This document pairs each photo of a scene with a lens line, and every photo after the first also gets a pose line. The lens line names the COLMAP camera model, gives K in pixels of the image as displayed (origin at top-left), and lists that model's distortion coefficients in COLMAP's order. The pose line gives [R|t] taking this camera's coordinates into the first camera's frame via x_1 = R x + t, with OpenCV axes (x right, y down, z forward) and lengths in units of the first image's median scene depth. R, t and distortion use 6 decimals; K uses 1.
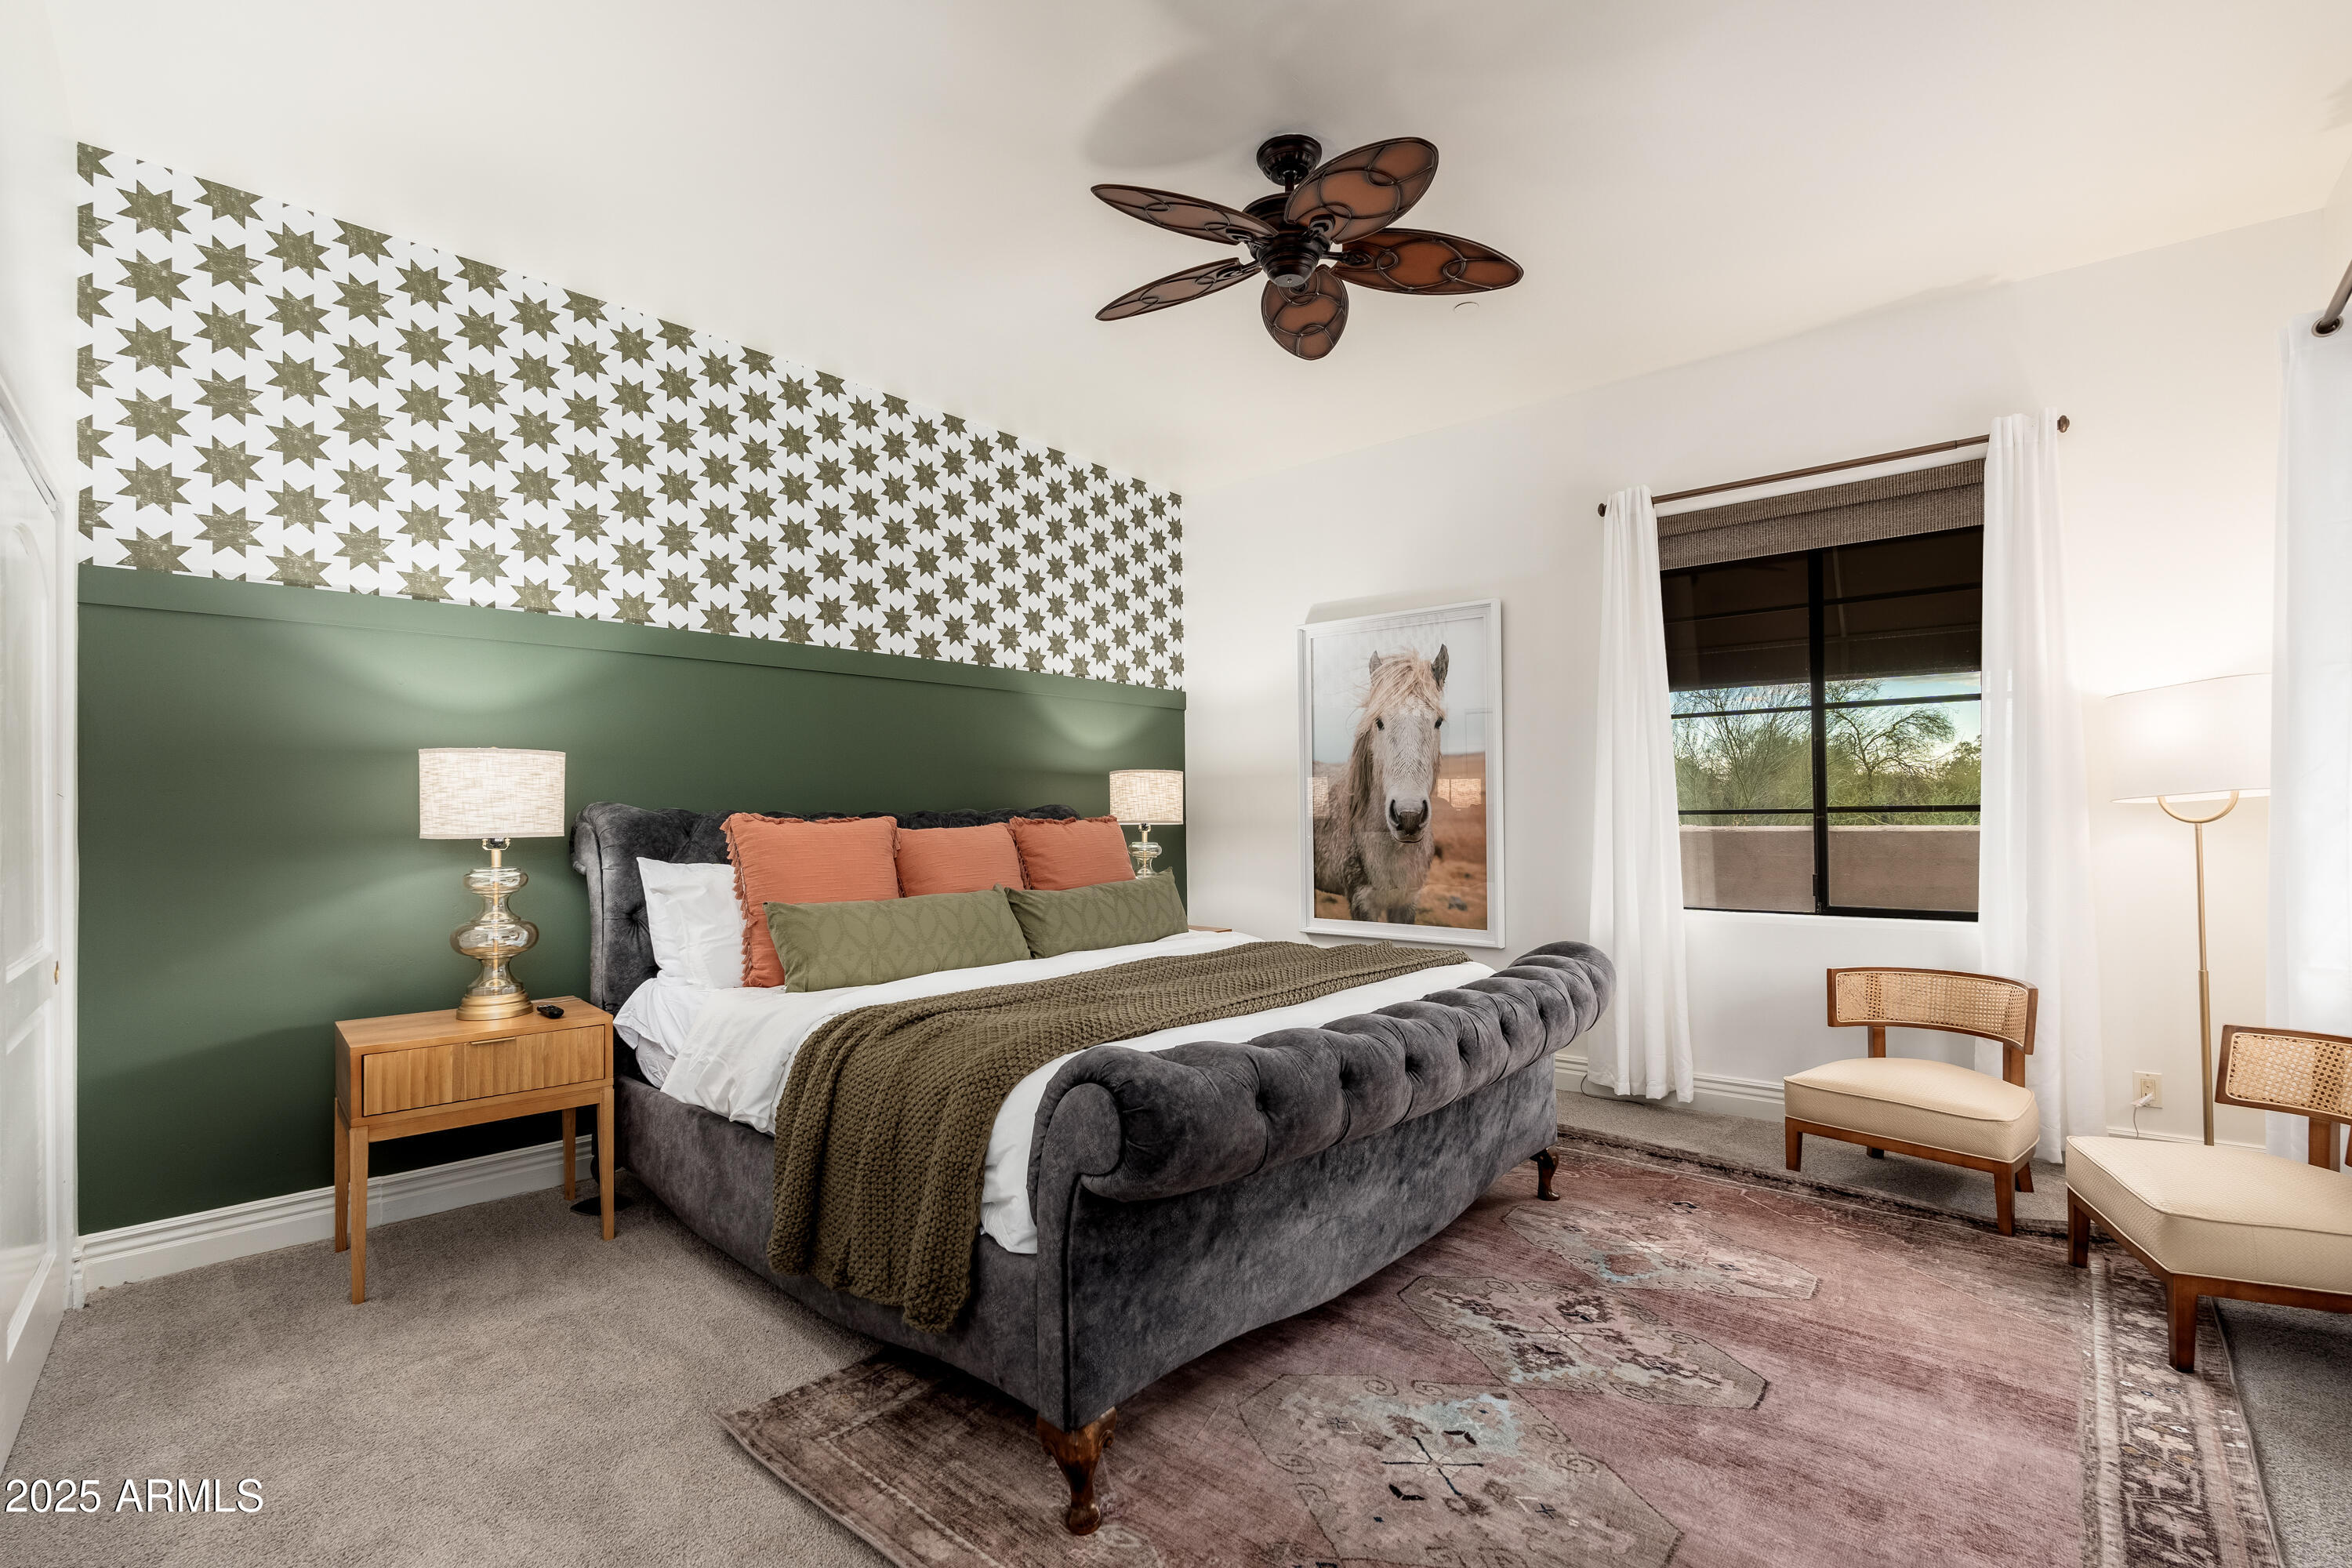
lens RADIAL K [[1047.9, 0, 1175.7], [0, 1047.9, 792.3], [0, 0, 1]] dist [-0.002879, -0.000025]
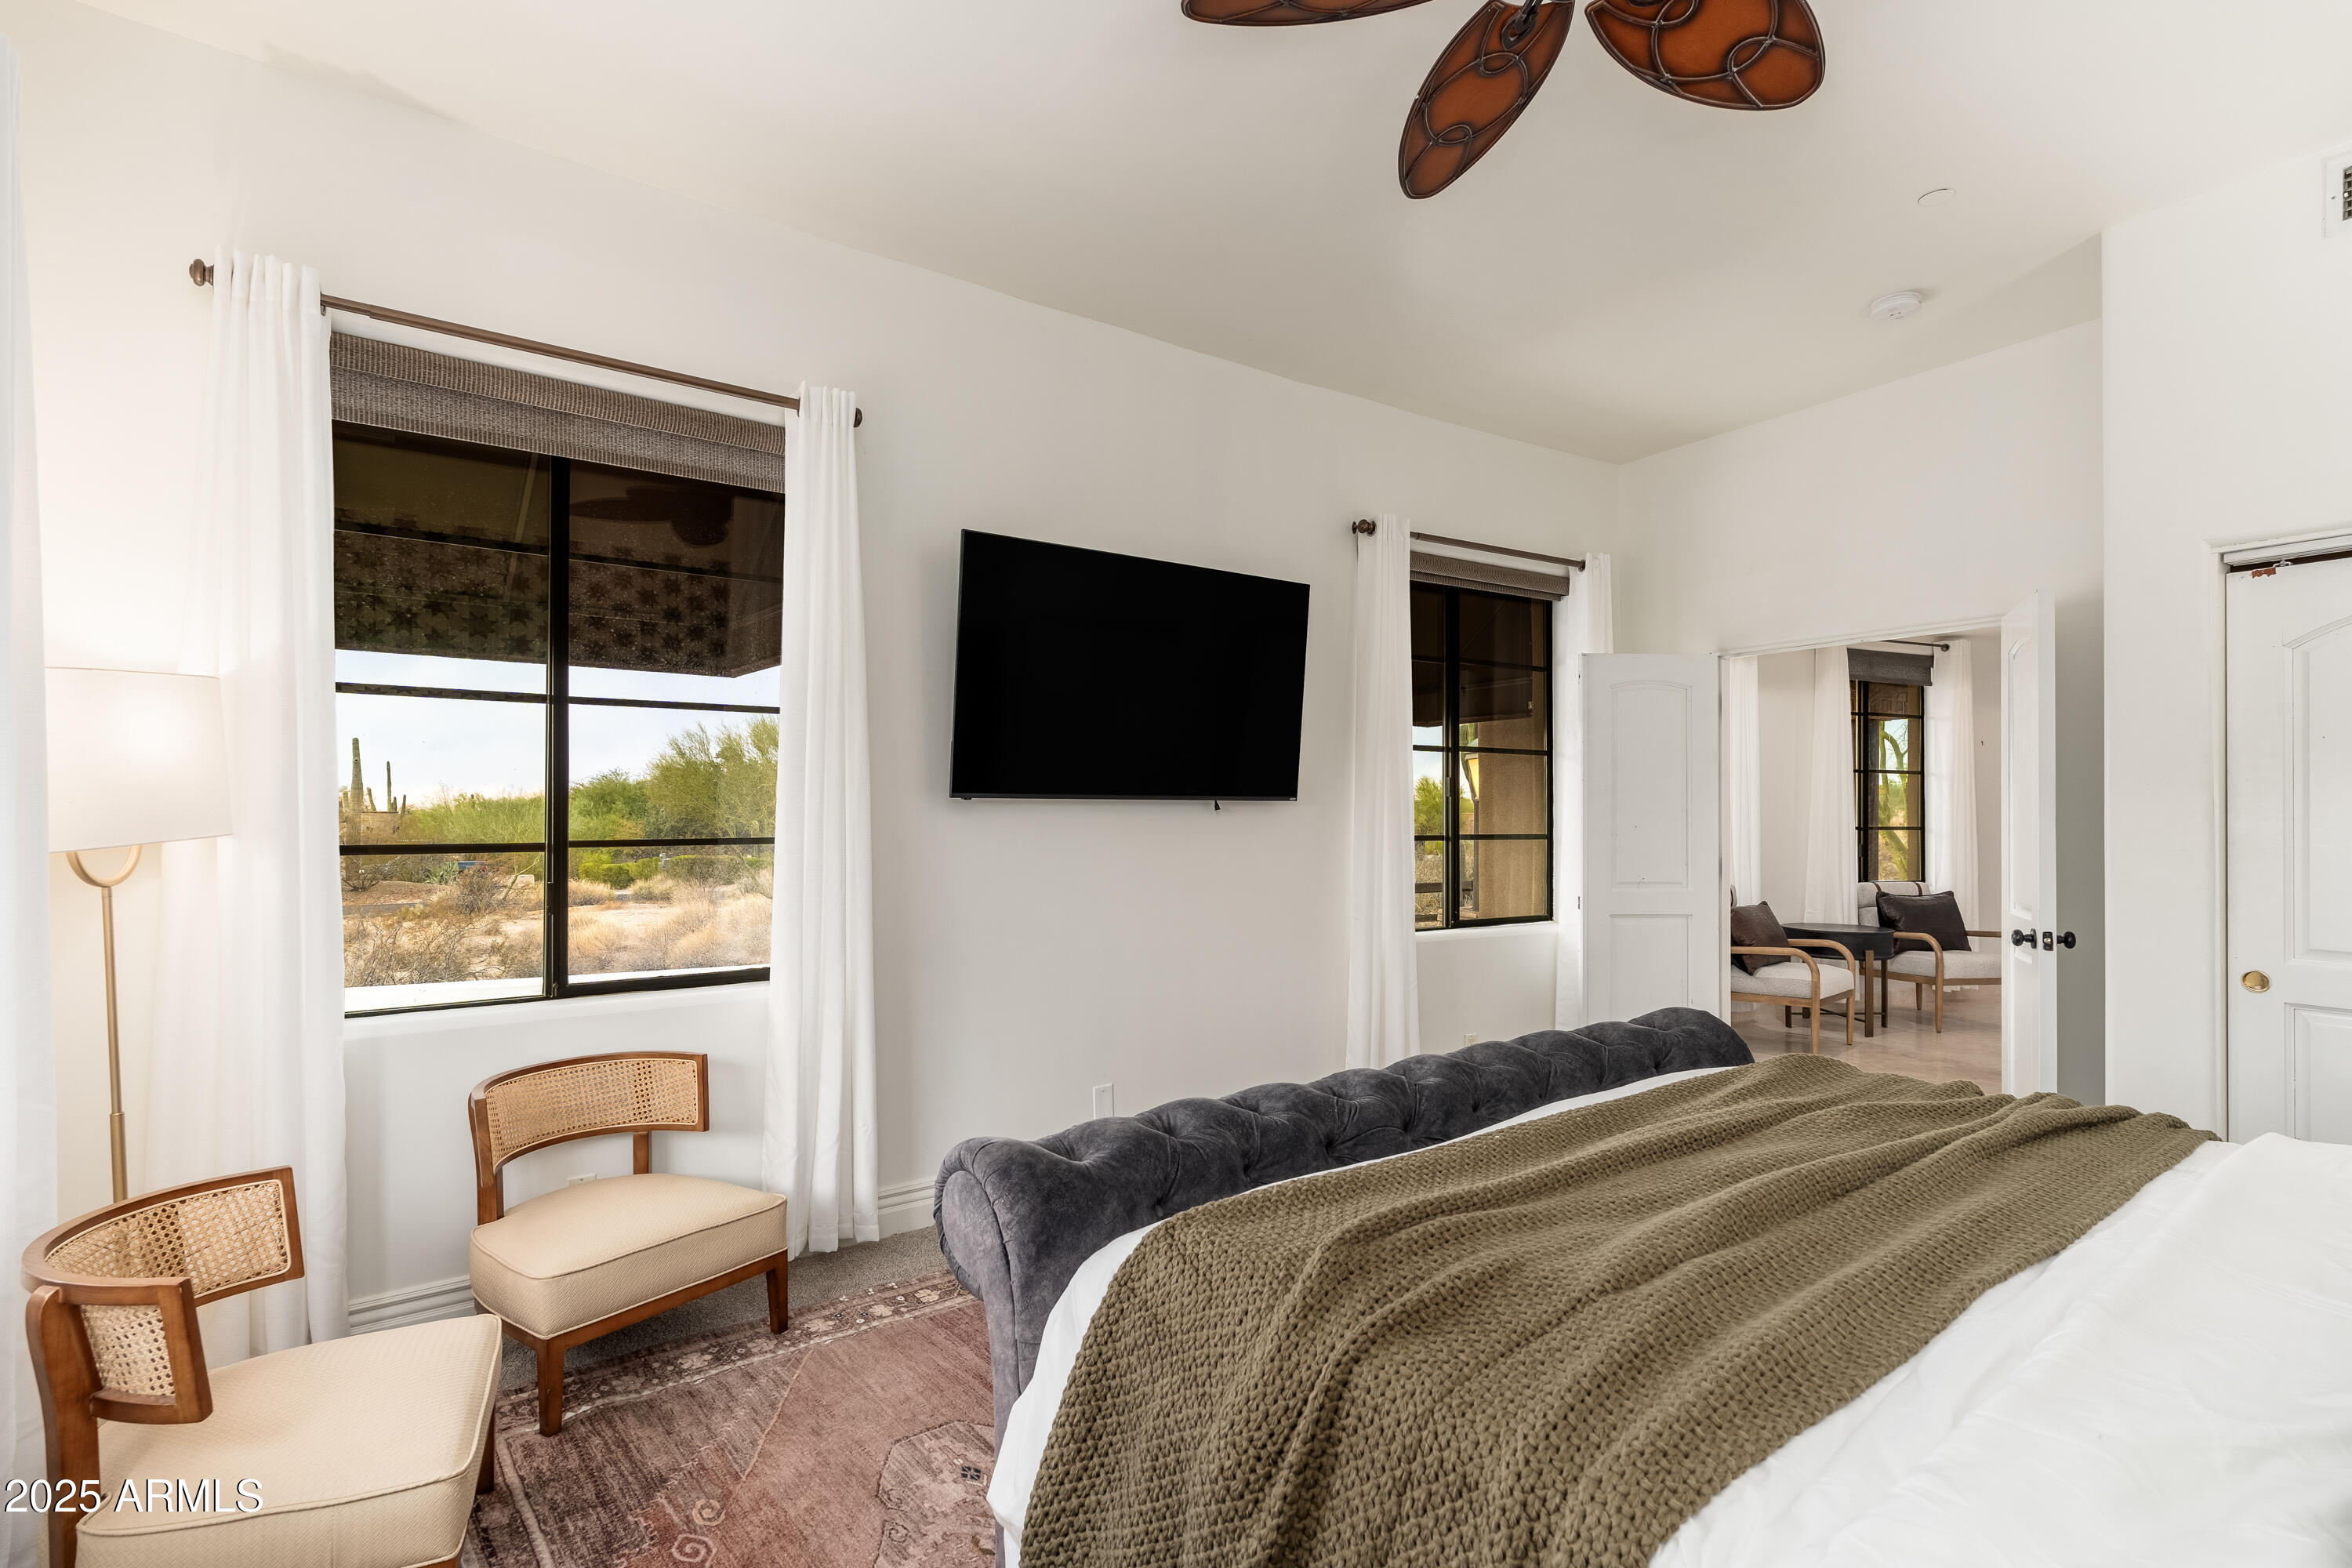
lens RADIAL K [[1146.1, 0, 1176.2], [0, 1146.1, 790.1], [0, 0, 1]] dist [0.001103, 0.000080]
pose [[-0.973957, 0.006393, 0.226641, 0.205596], [0.004132, 0.999937, -0.010450, -0.038609], [-0.226693, -0.009242, -0.973922, 1.948090]]
